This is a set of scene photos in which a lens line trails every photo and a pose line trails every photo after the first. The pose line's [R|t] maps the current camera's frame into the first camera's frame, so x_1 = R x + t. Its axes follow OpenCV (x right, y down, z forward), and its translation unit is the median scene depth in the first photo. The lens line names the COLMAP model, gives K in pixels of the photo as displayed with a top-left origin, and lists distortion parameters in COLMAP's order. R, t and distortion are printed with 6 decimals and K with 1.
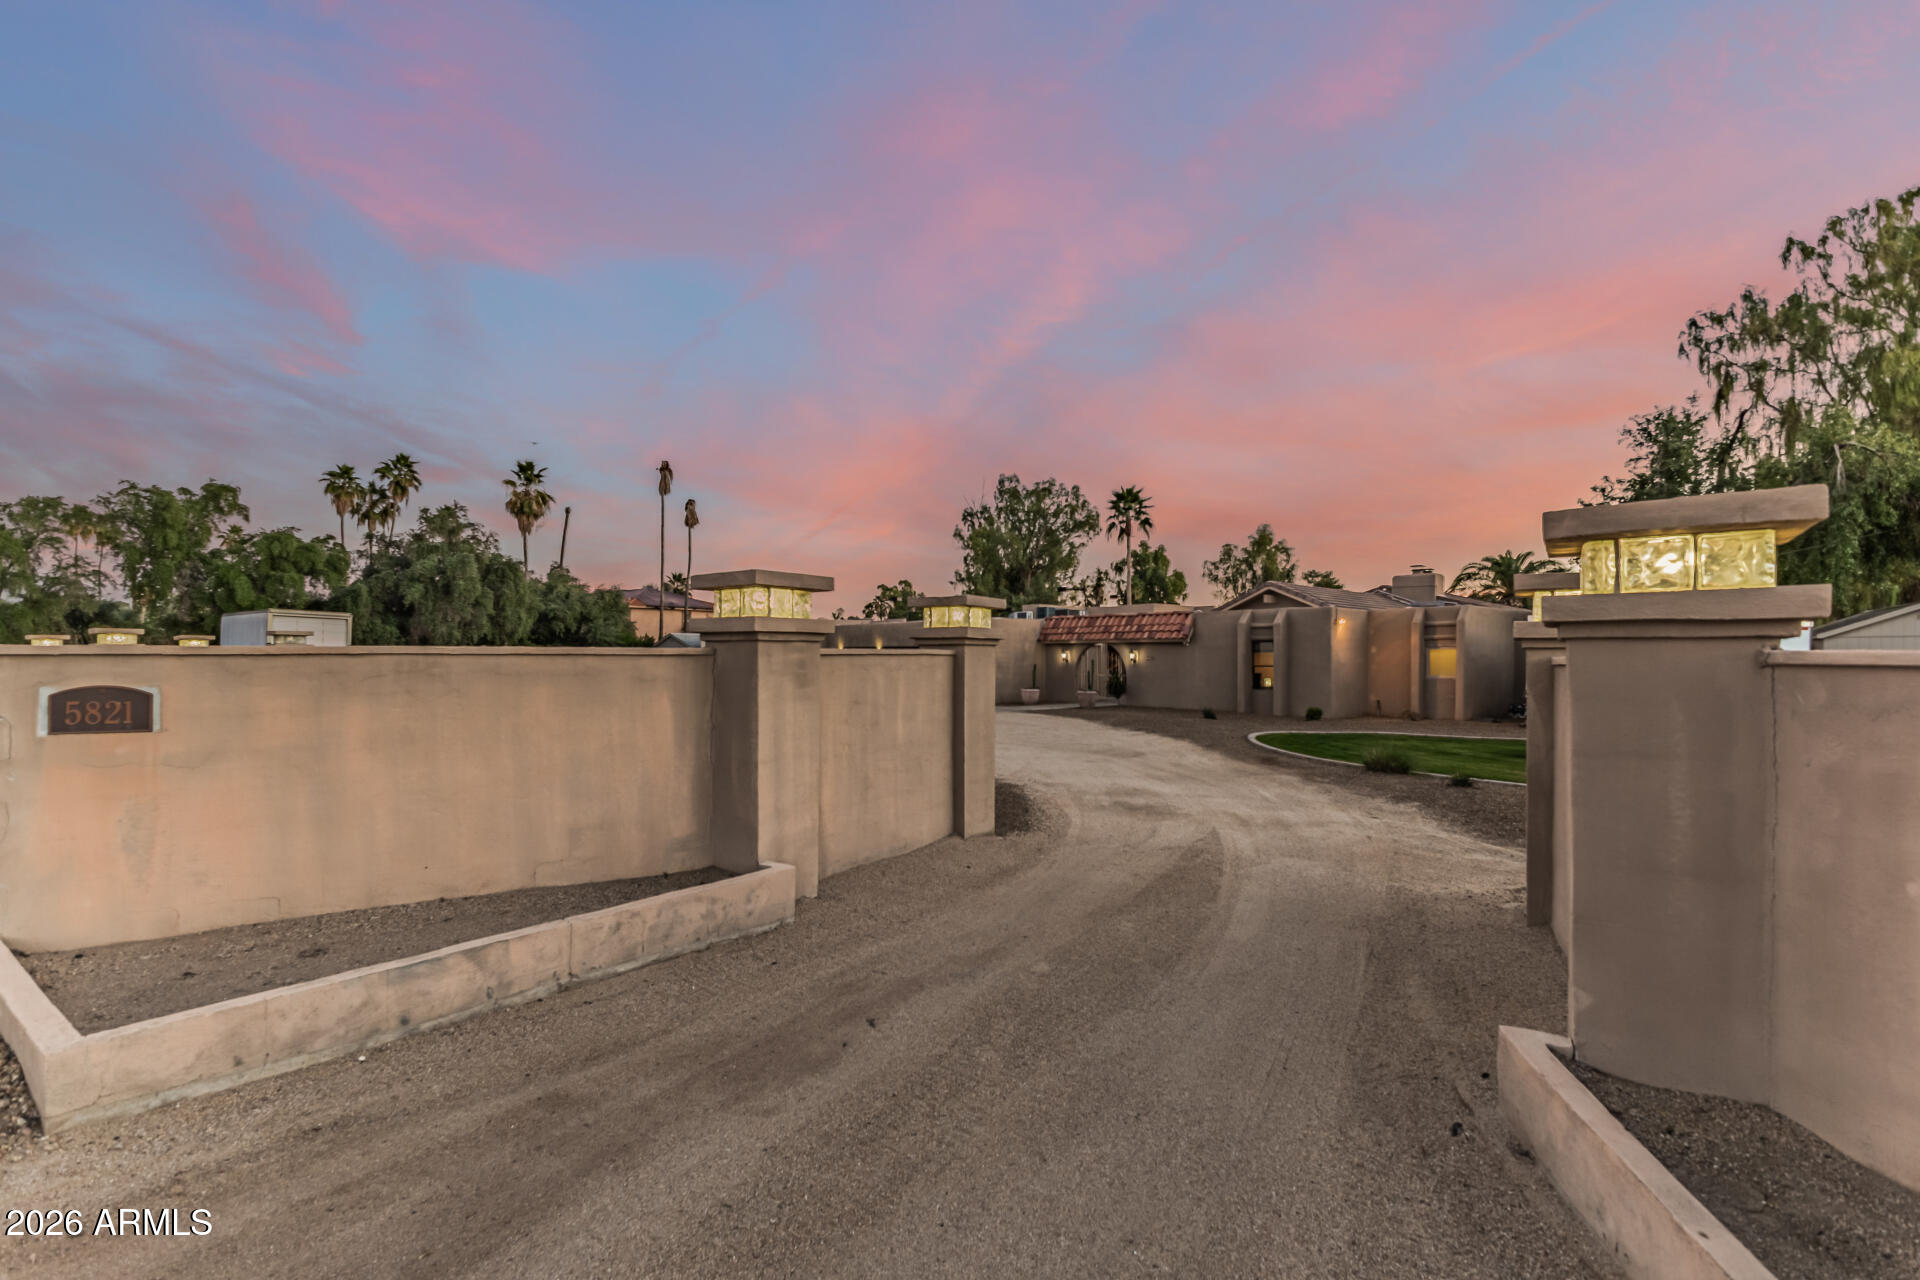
lens RADIAL K [[837.4, 0, 959.1], [0, 837.4, 648.1], [0, 0, 1]] dist [0.007340, -0.002697]
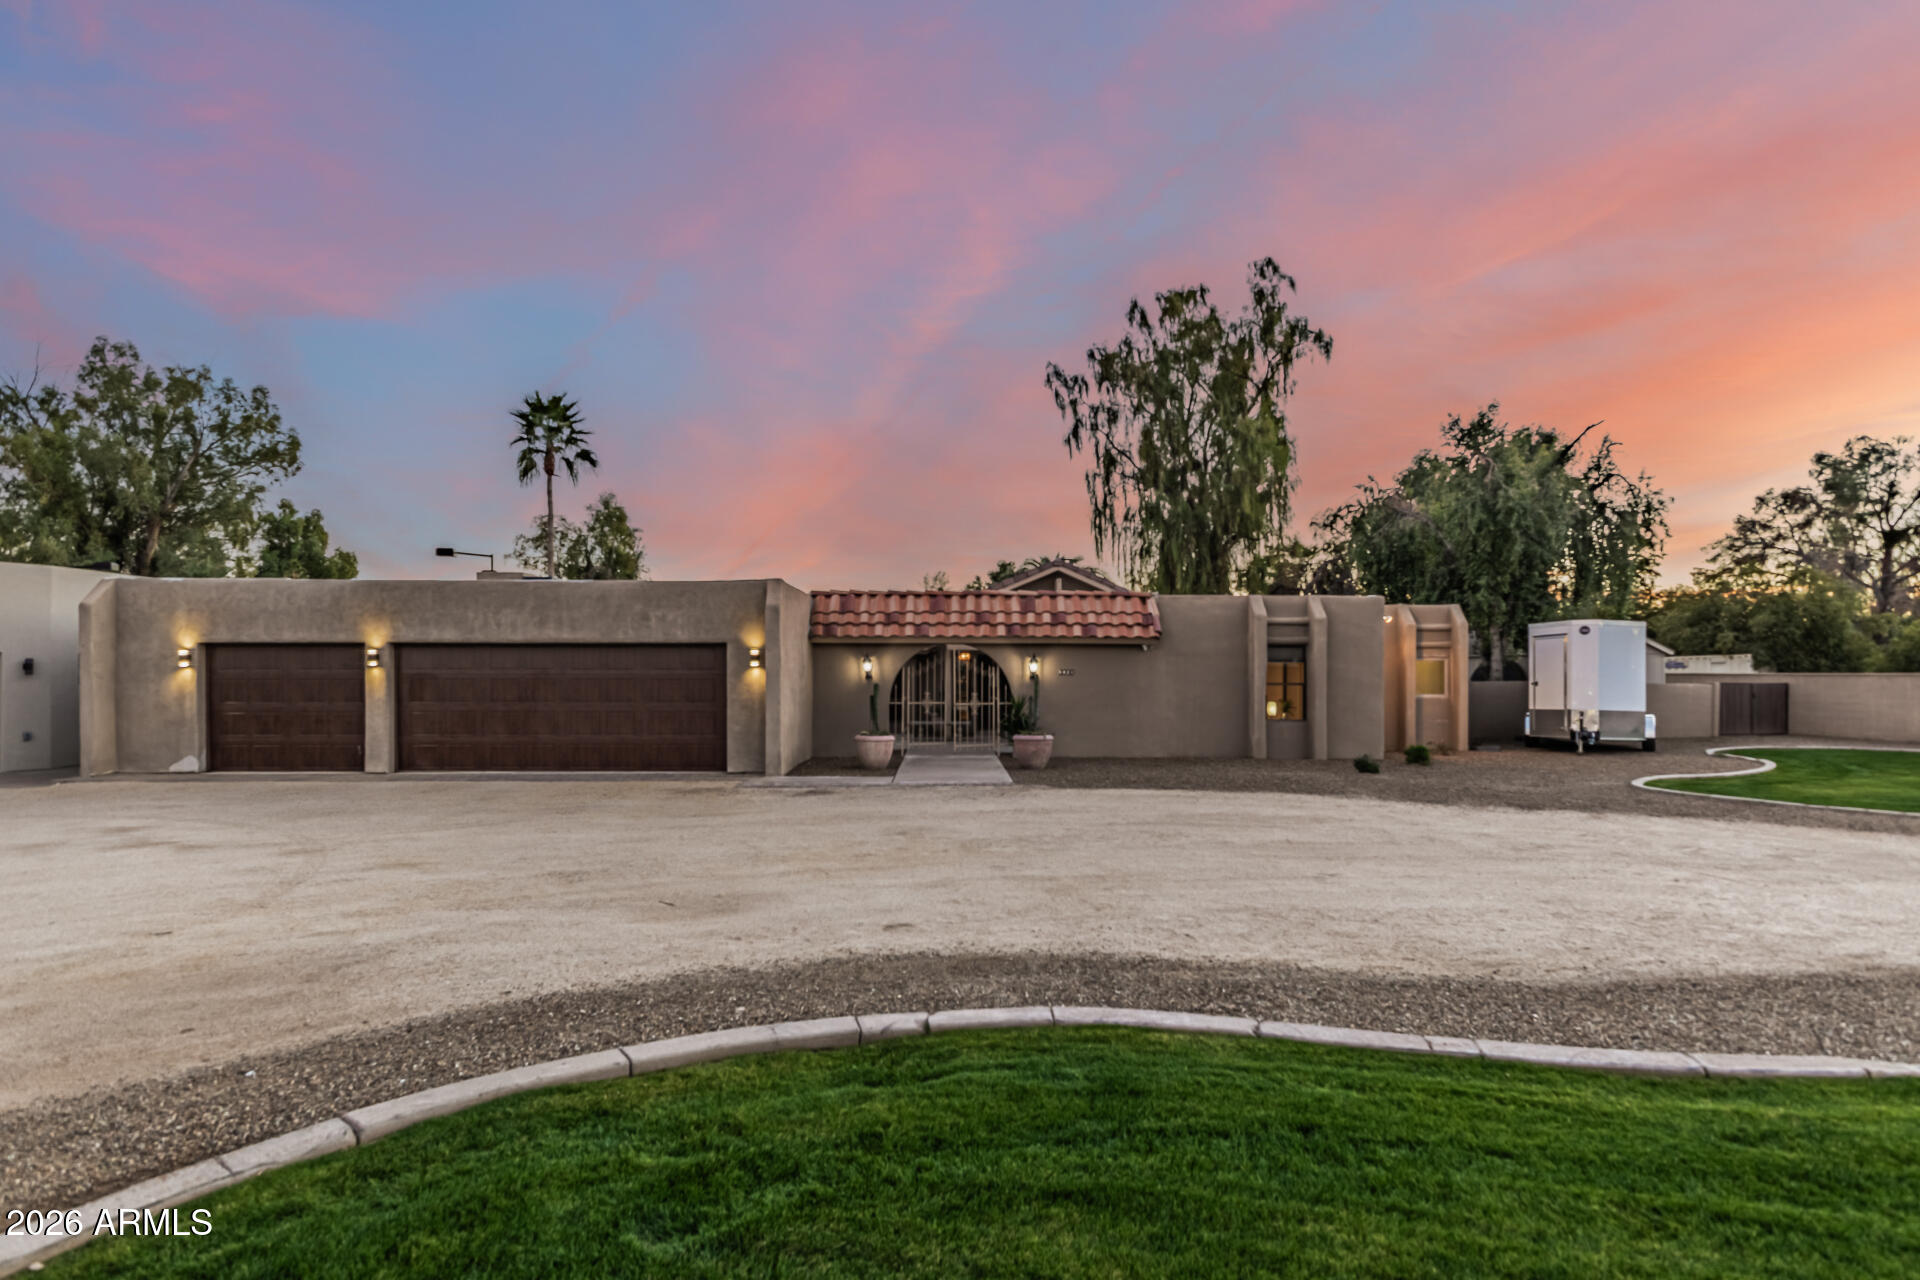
lens RADIAL K [[999.3, 0, 959.3], [0, 999.3, 657.6], [0, 0, 1]] dist [-0.015102, 0.000130]
pose [[0.627381, 0.012448, 0.778613, -0.093231], [-0.005966, 0.999920, -0.011178, 0.002803], [-0.778690, 0.002367, 0.627405, 0.169802]]
